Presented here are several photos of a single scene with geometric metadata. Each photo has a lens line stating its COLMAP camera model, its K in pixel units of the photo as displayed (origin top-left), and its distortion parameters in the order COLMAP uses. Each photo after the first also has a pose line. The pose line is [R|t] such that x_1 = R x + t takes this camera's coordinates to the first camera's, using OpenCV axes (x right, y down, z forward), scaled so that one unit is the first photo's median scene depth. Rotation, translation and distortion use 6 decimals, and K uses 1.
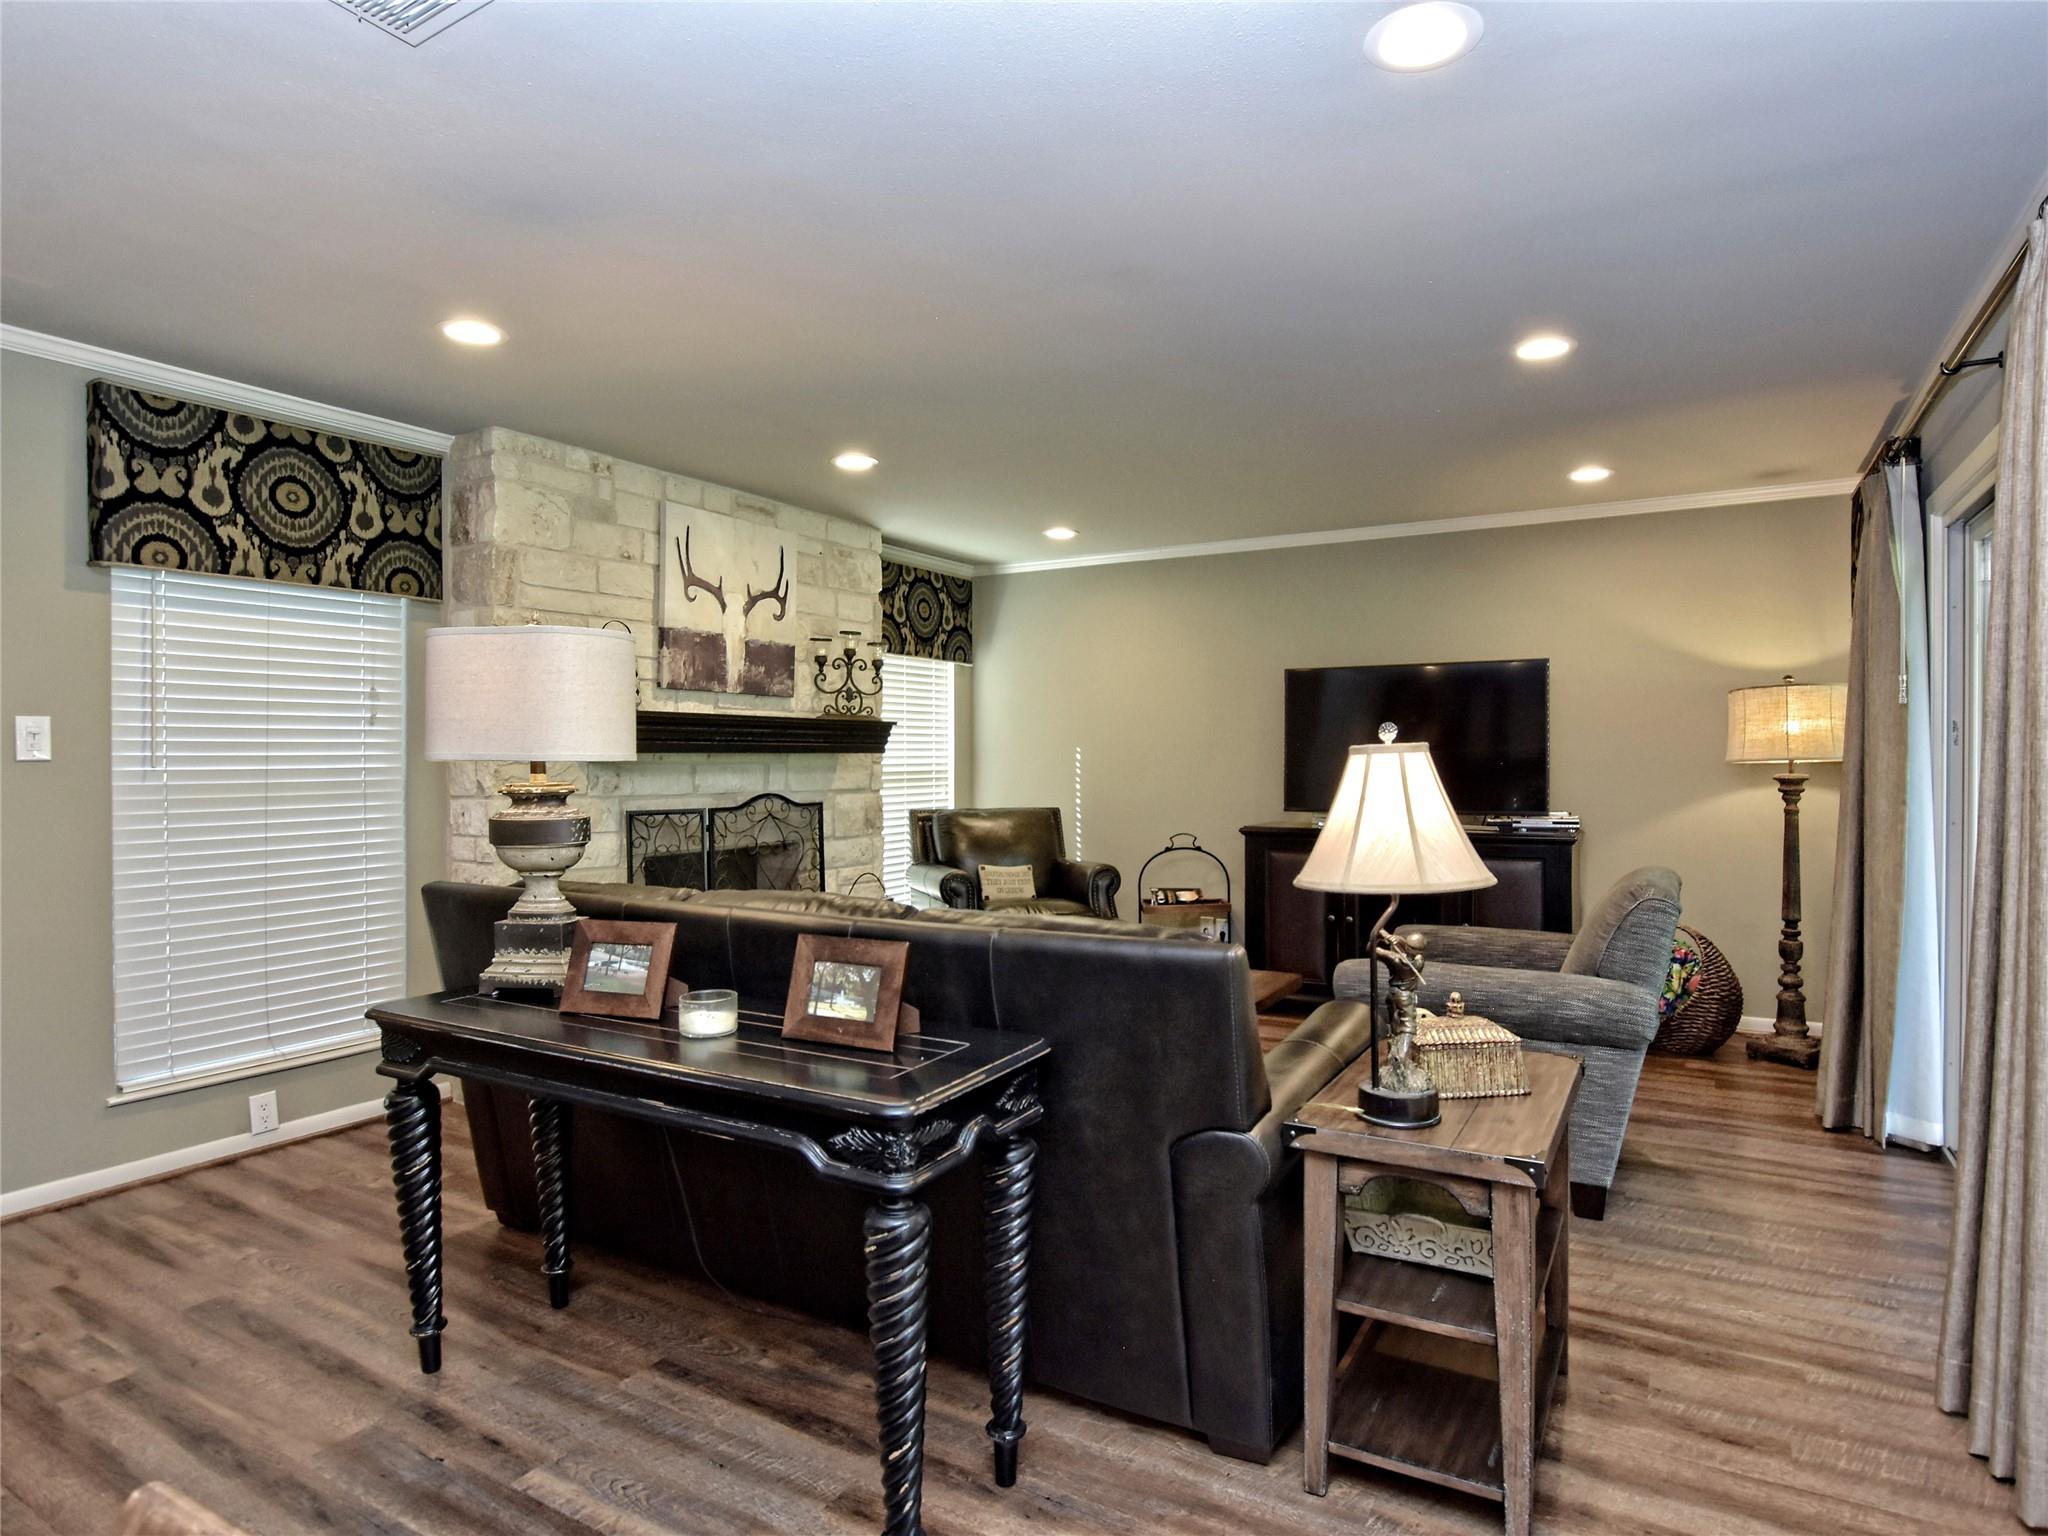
lens RADIAL K [[1130.8, 0, 1054.4], [0, 1130.8, 762.0], [0, 0, 1]] dist [-0.028363, 0.004096]
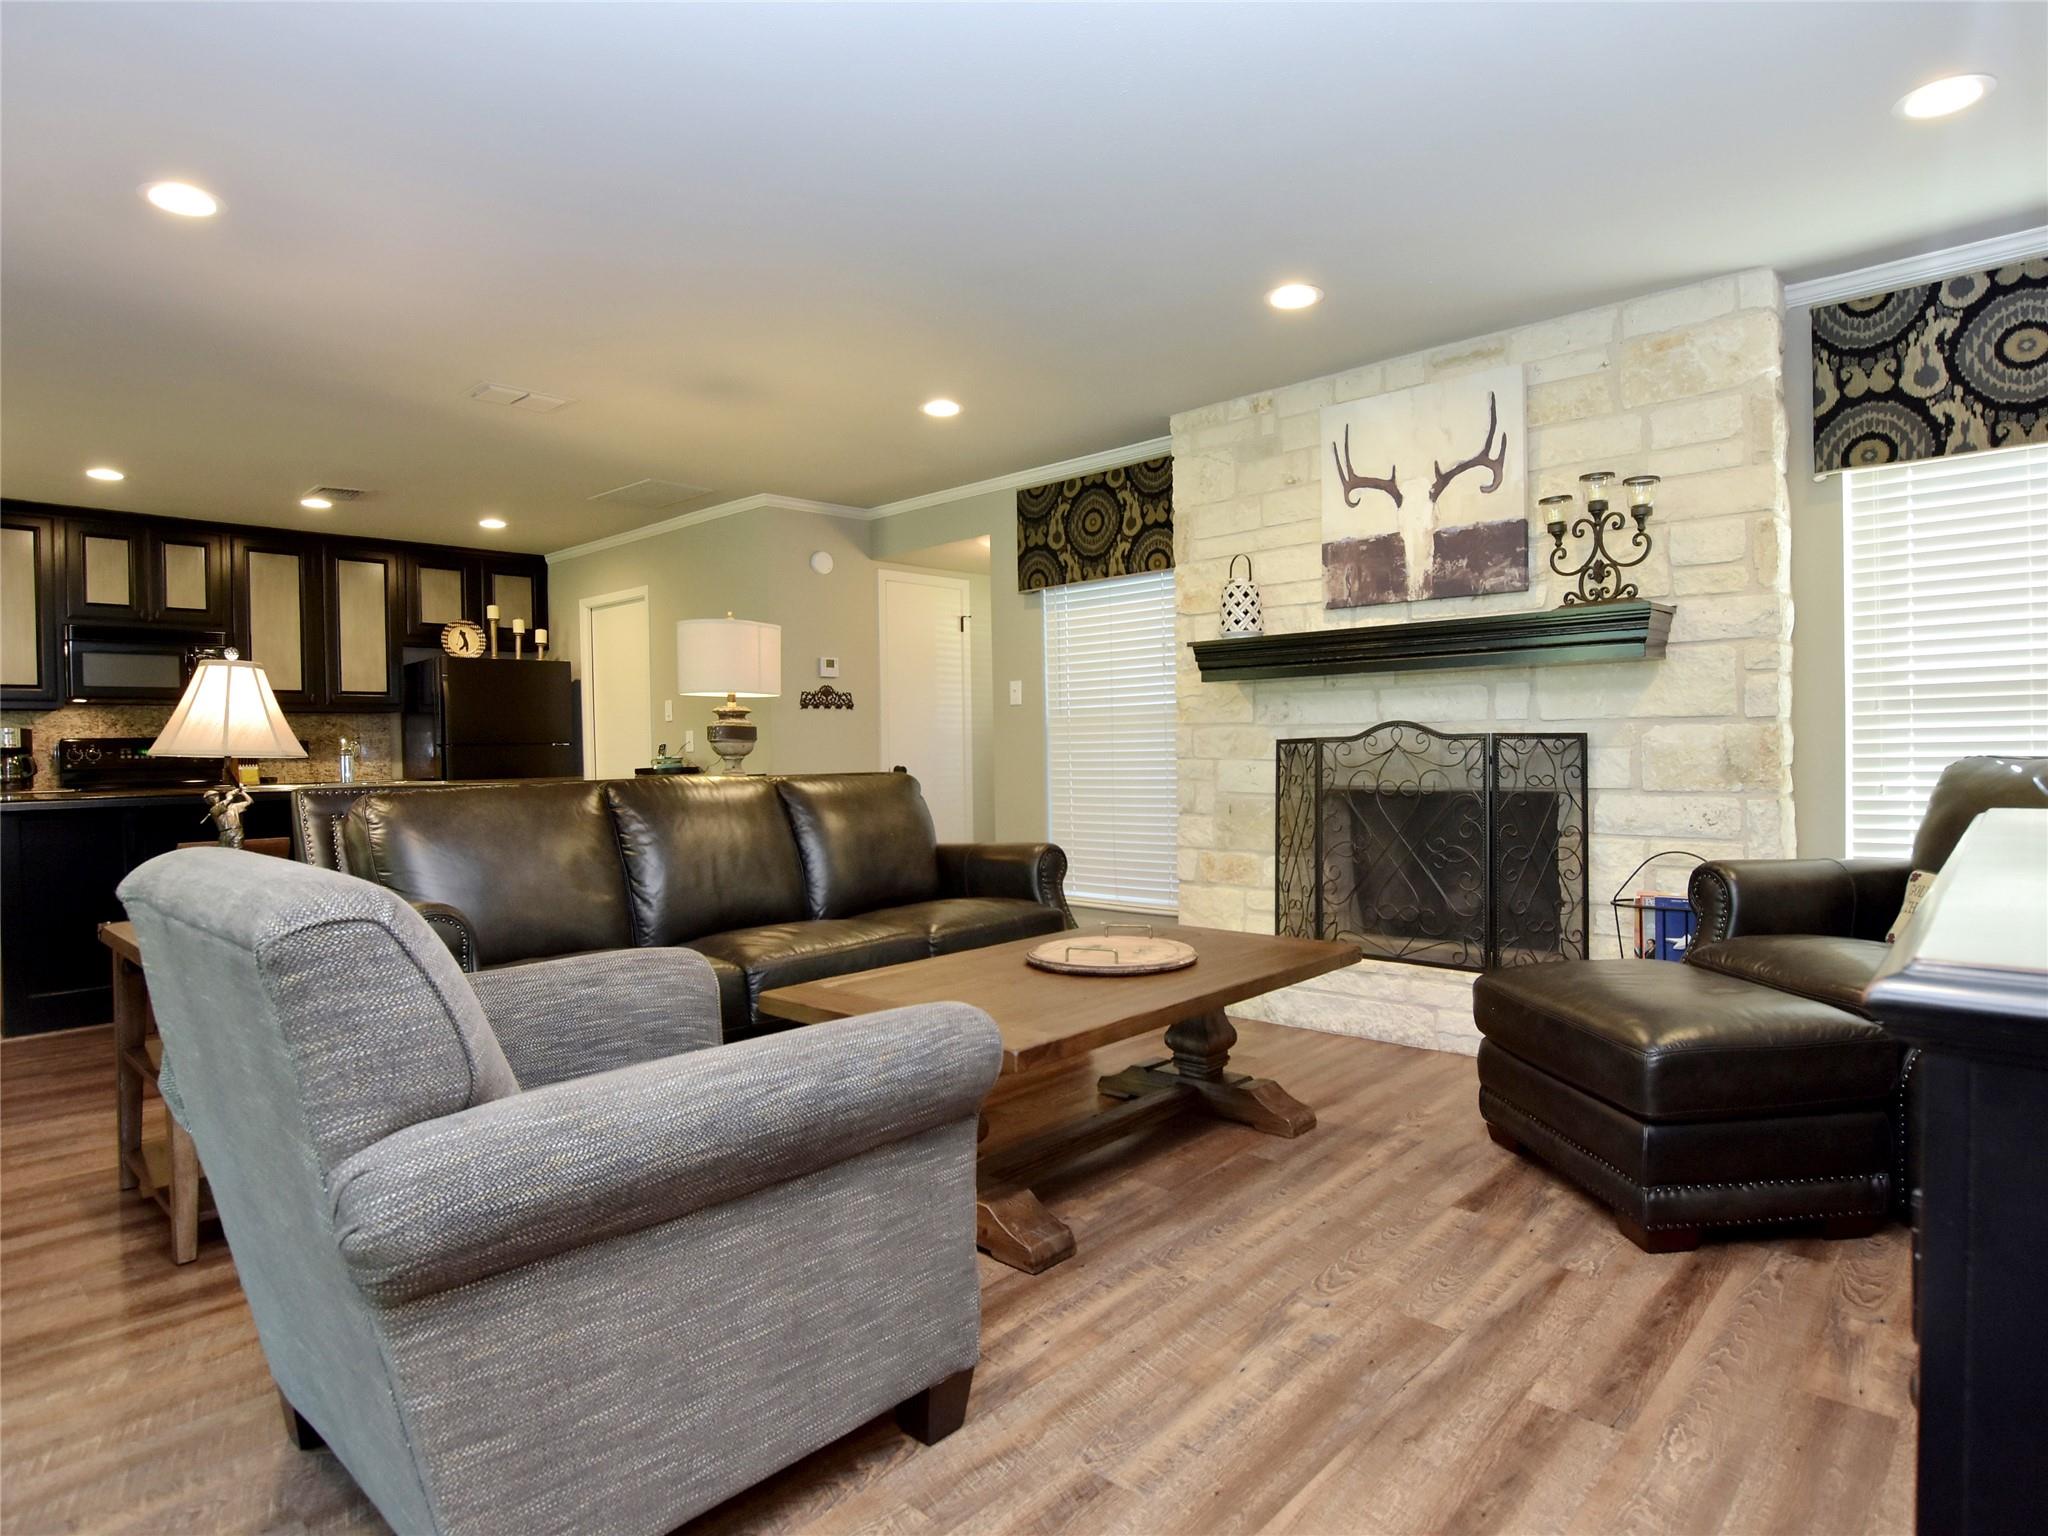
lens RADIAL K [[1130.8, 0, 1036.2], [0, 1130.8, 763.9], [0, 0, 1]] dist [-0.028363, 0.004096]
pose [[-0.217252, 0.019430, -0.975922, 0.743430], [0.012228, 0.999778, 0.017183, 0.052334], [0.976039, -0.008201, -0.217441, 1.156570]]
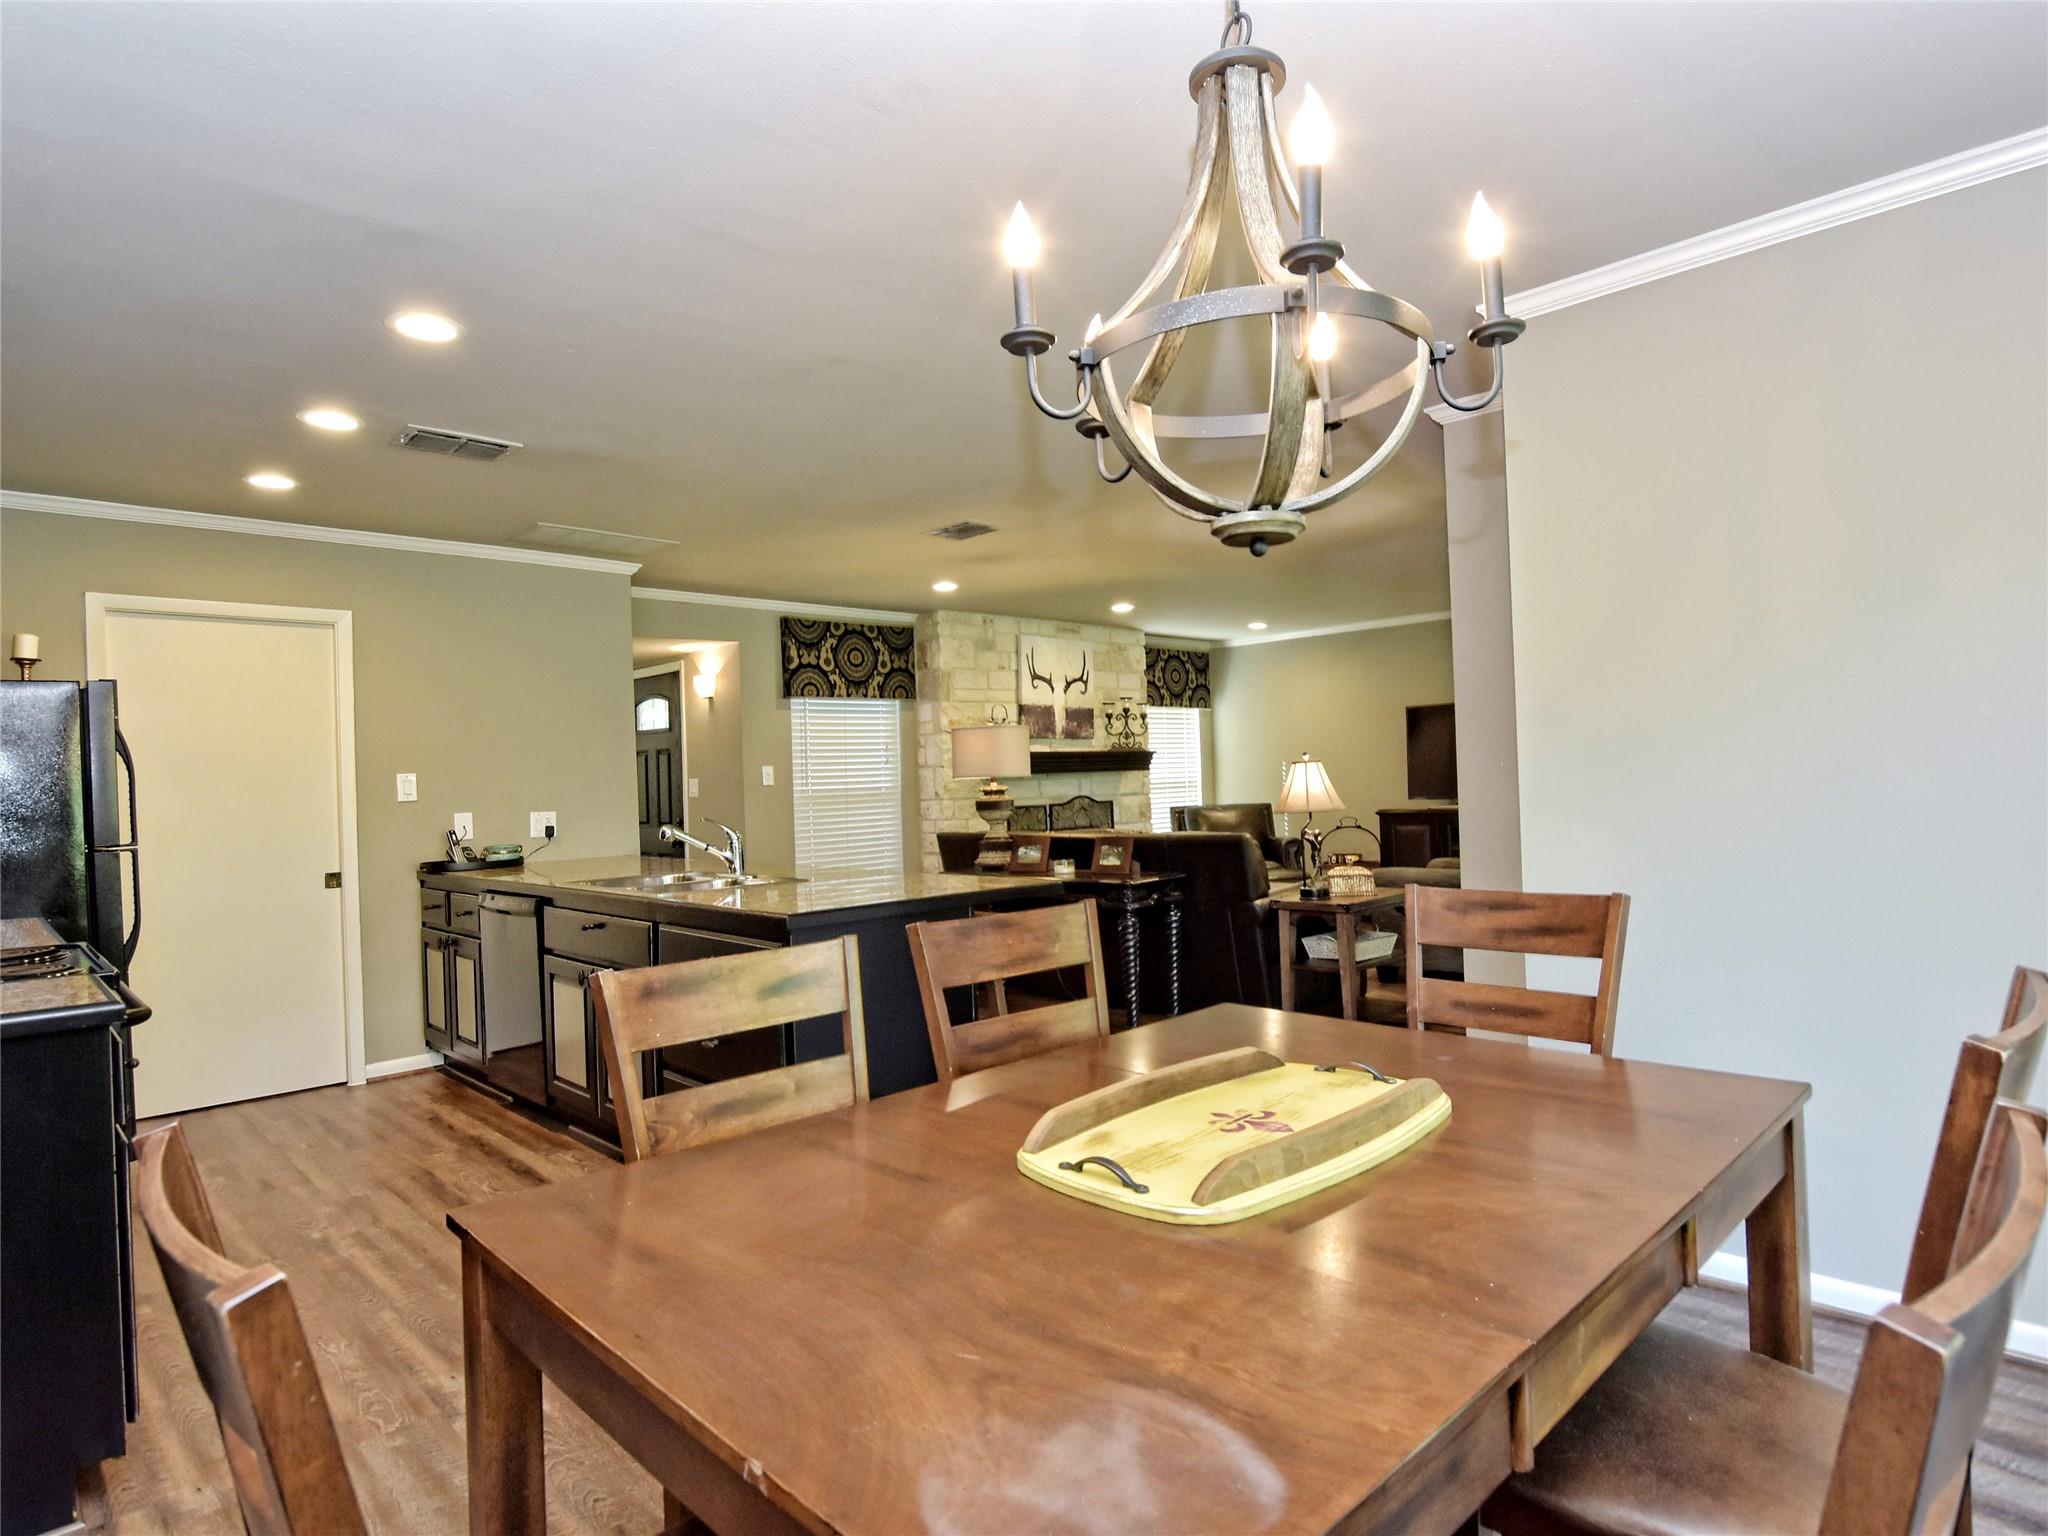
lens RADIAL K [[1130.8, 0, 1039.8], [0, 1130.8, 764.5], [0, 0, 1]] dist [-0.028363, 0.004096]
pose [[0.960427, -0.034947, -0.276330, 0.213035], [0.031087, 0.999348, -0.018338, 0.012575], [0.276791, 0.009022, 0.960888, -0.875483]]
